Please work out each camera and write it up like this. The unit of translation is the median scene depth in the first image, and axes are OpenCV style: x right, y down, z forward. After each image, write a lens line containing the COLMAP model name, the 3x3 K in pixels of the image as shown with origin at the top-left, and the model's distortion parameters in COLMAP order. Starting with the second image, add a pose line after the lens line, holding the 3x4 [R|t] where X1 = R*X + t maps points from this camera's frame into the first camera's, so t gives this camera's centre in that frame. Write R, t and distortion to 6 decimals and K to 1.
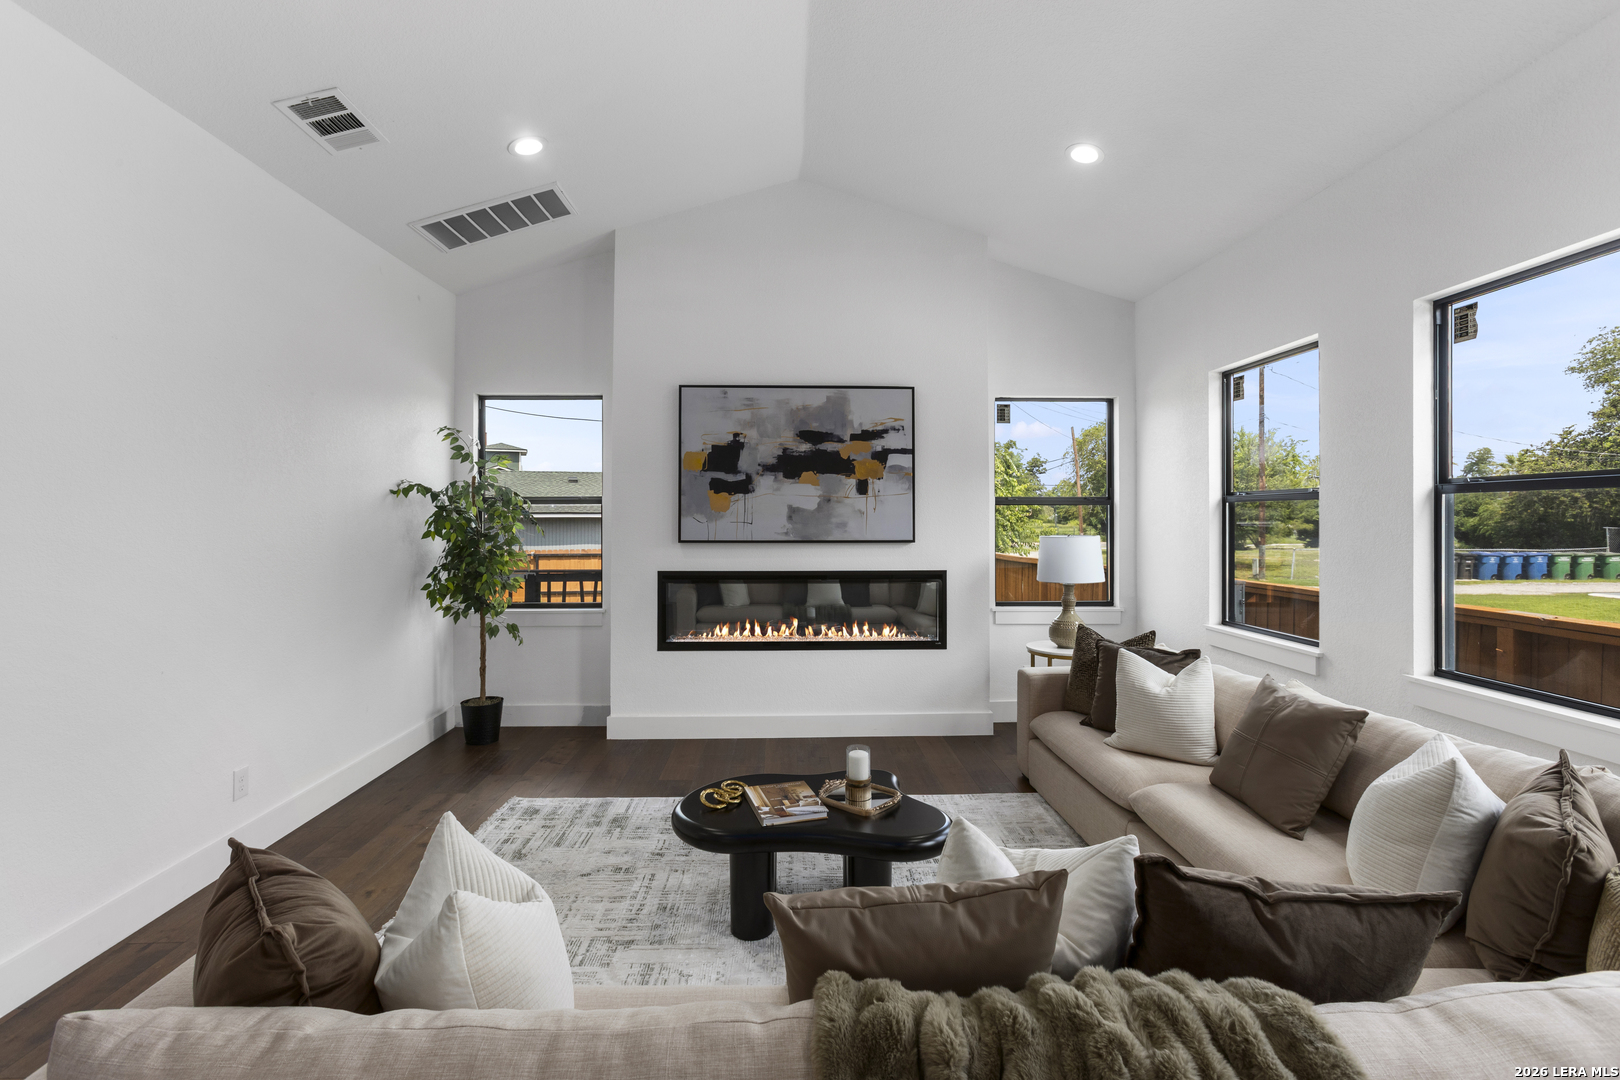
lens RADIAL K [[721.8, 0, 806.4], [0, 721.8, 516.6], [0, 0, 1]] dist [-0.018831, 0.000351]
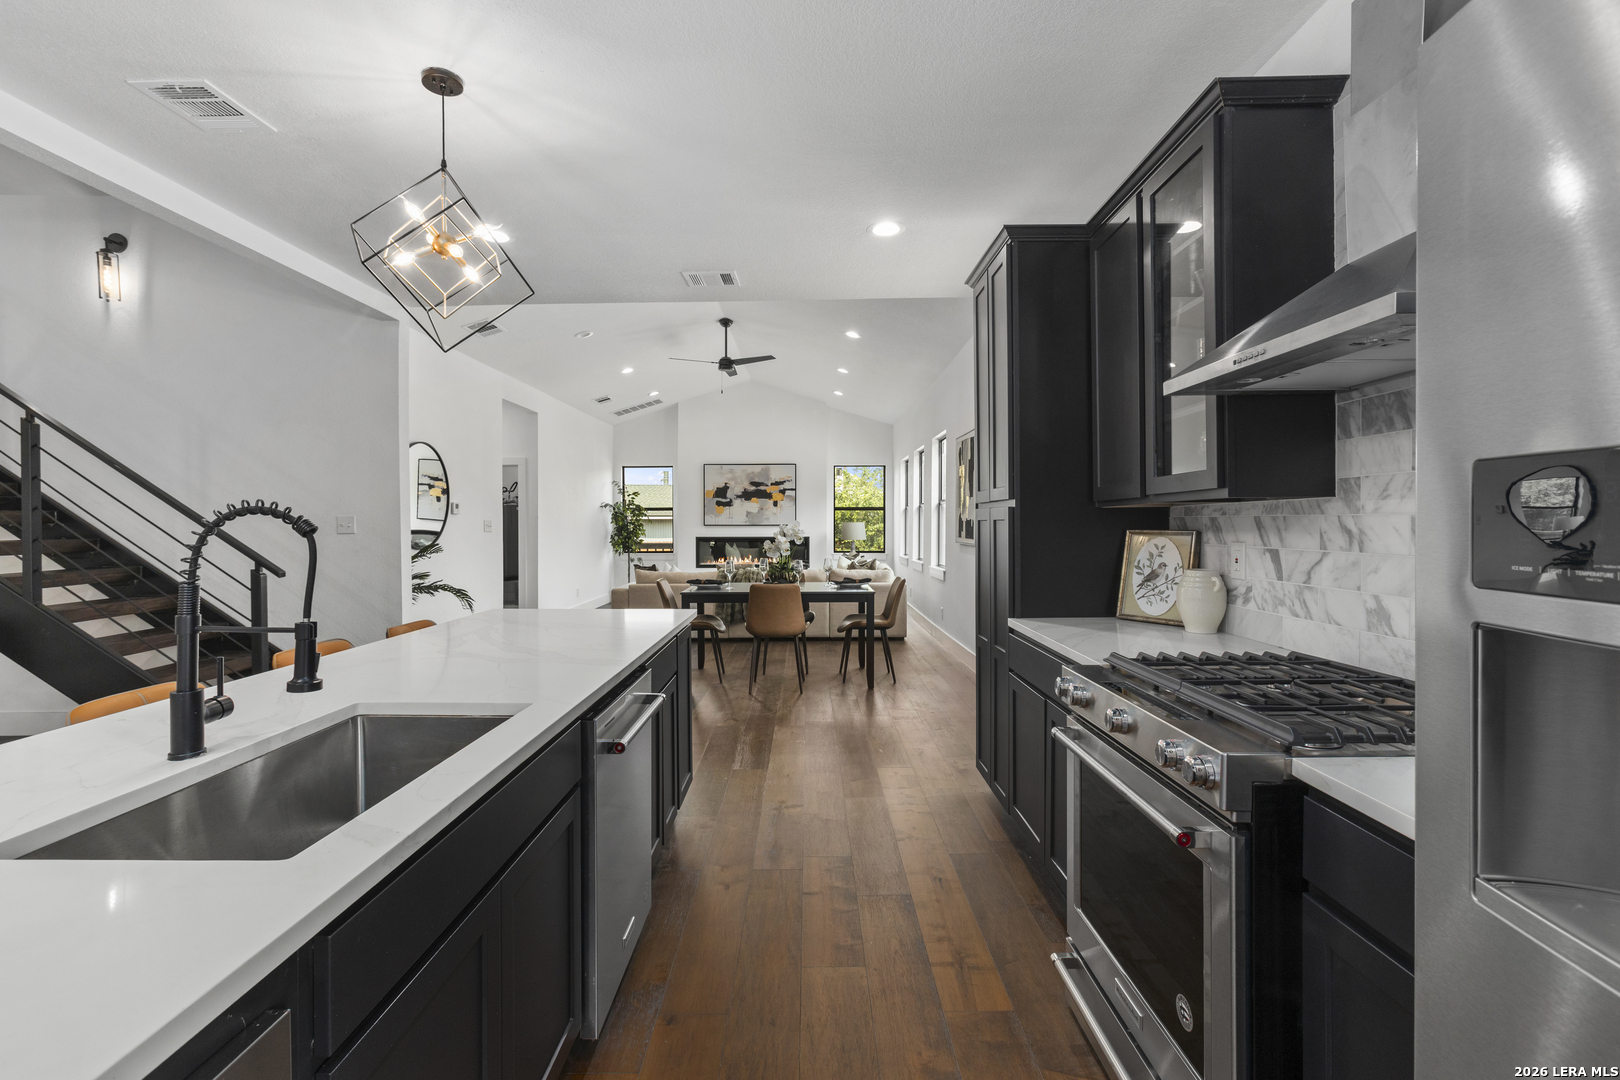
lens RADIAL K [[738.7, 0, 790.8], [0, 738.7, 533.8], [0, 0, 1]] dist [0.020257, 0.000536]
pose [[0.998268, -0.002018, -0.058797, 0.284913], [0.002952, 0.999871, 0.015806, 0.024384], [0.058758, -0.015953, 0.998145, -1.600291]]
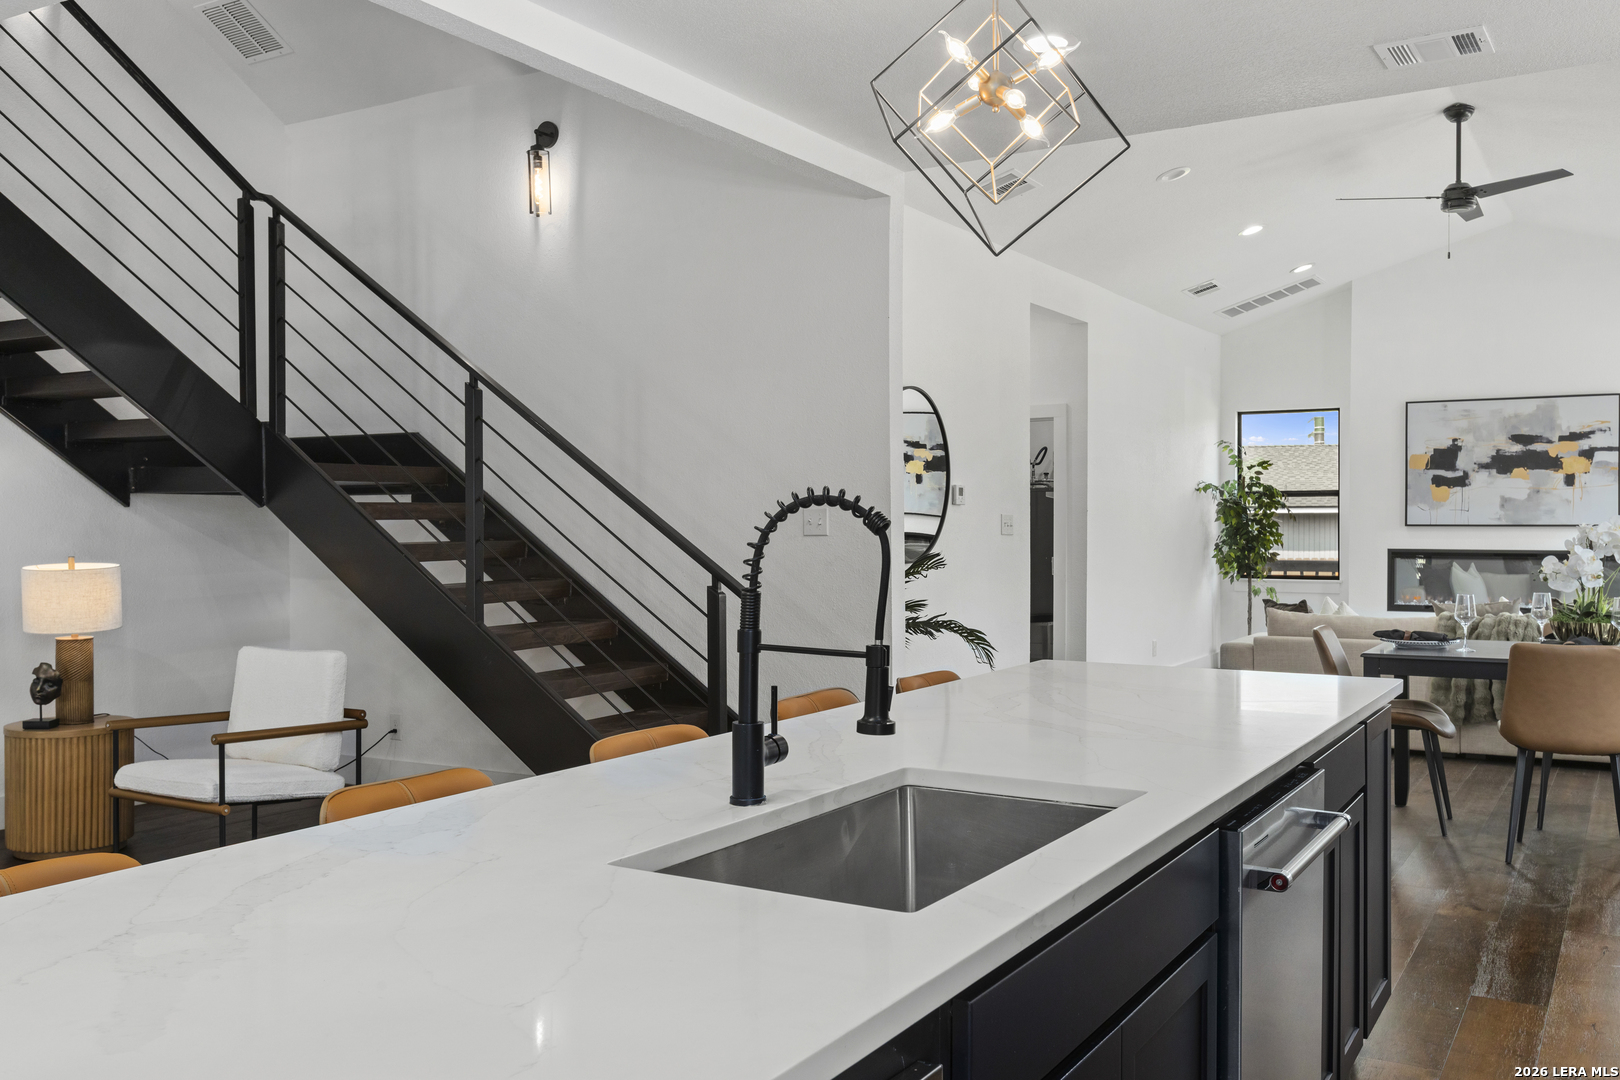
lens RADIAL K [[1415.0, 0, 810.0], [0, 1415.0, 540.0], [0, 0, 1]] dist [0.001434, -0.001616]
pose [[0.840880, 0.006069, -0.541188, 0.289203], [0.001458, 0.999908, 0.013478, 0.025087], [0.541220, -0.012122, 0.840794, -1.655119]]
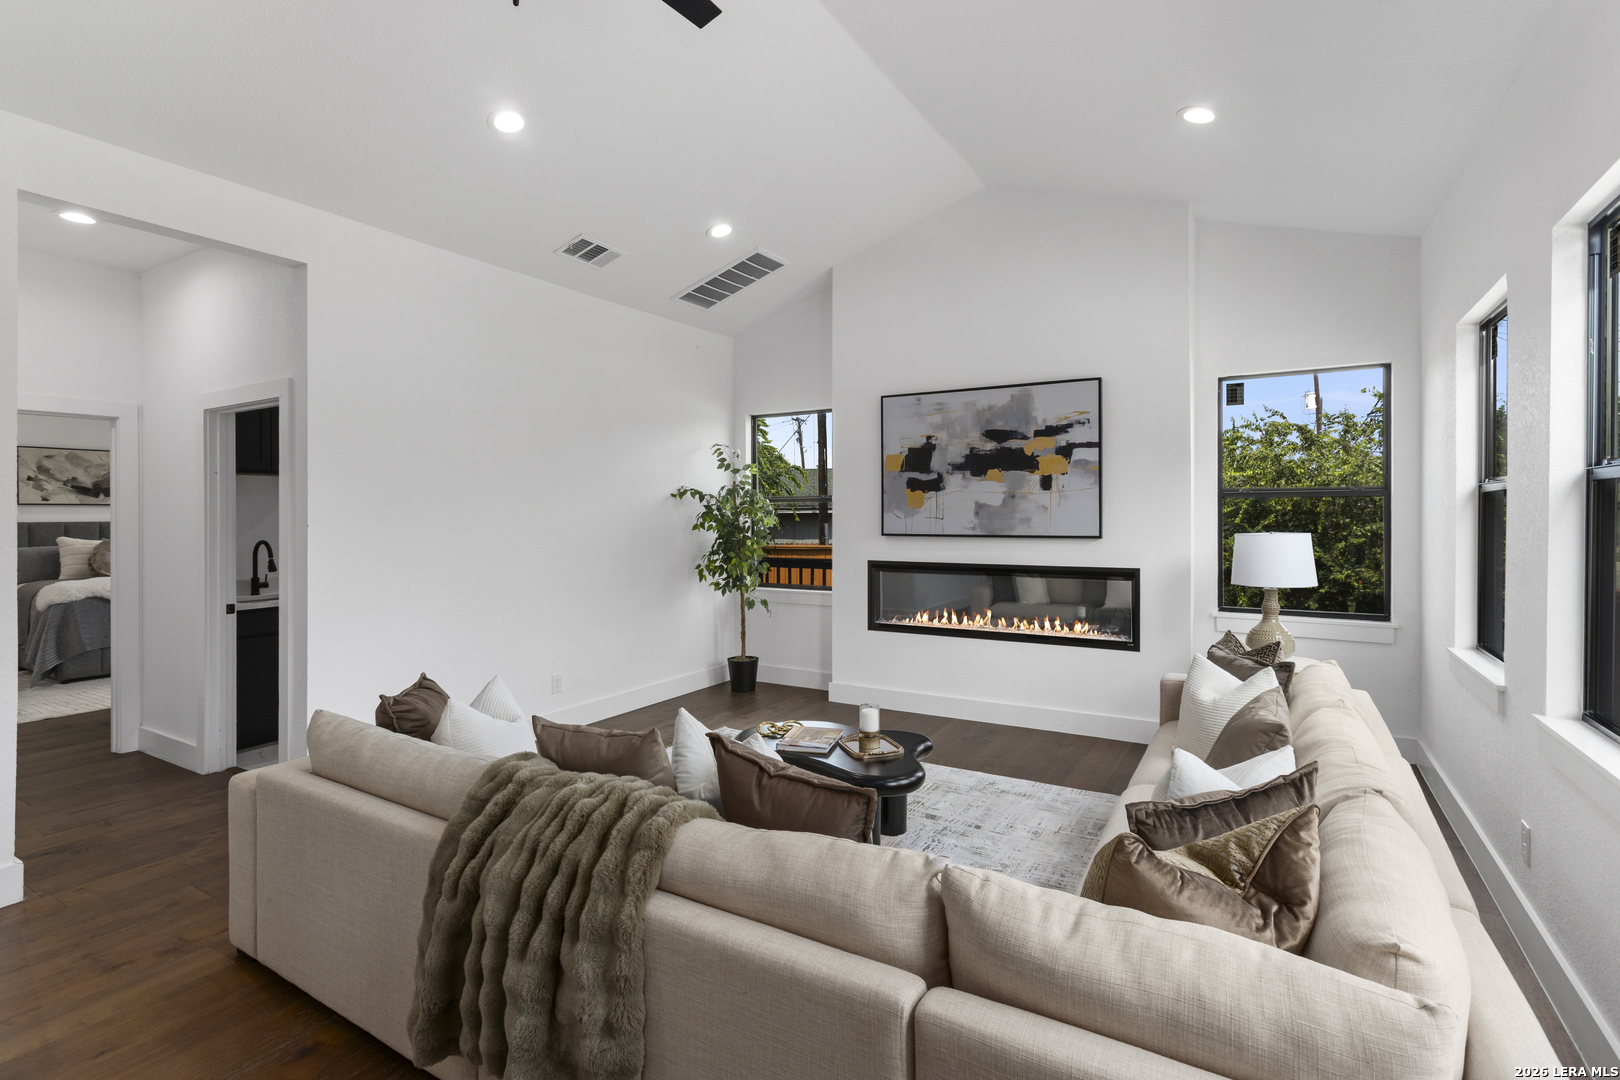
lens RADIAL K [[782.6, 0, 815.2], [0, 782.6, 517.2], [0, 0, 1]] dist [0.001601, 0.000693]
pose [[0.845030, -0.000015, -0.534719, 0.388897], [0.006937, 0.999916, 0.010935, -0.006989], [0.534674, -0.012950, 0.844959, -0.093144]]
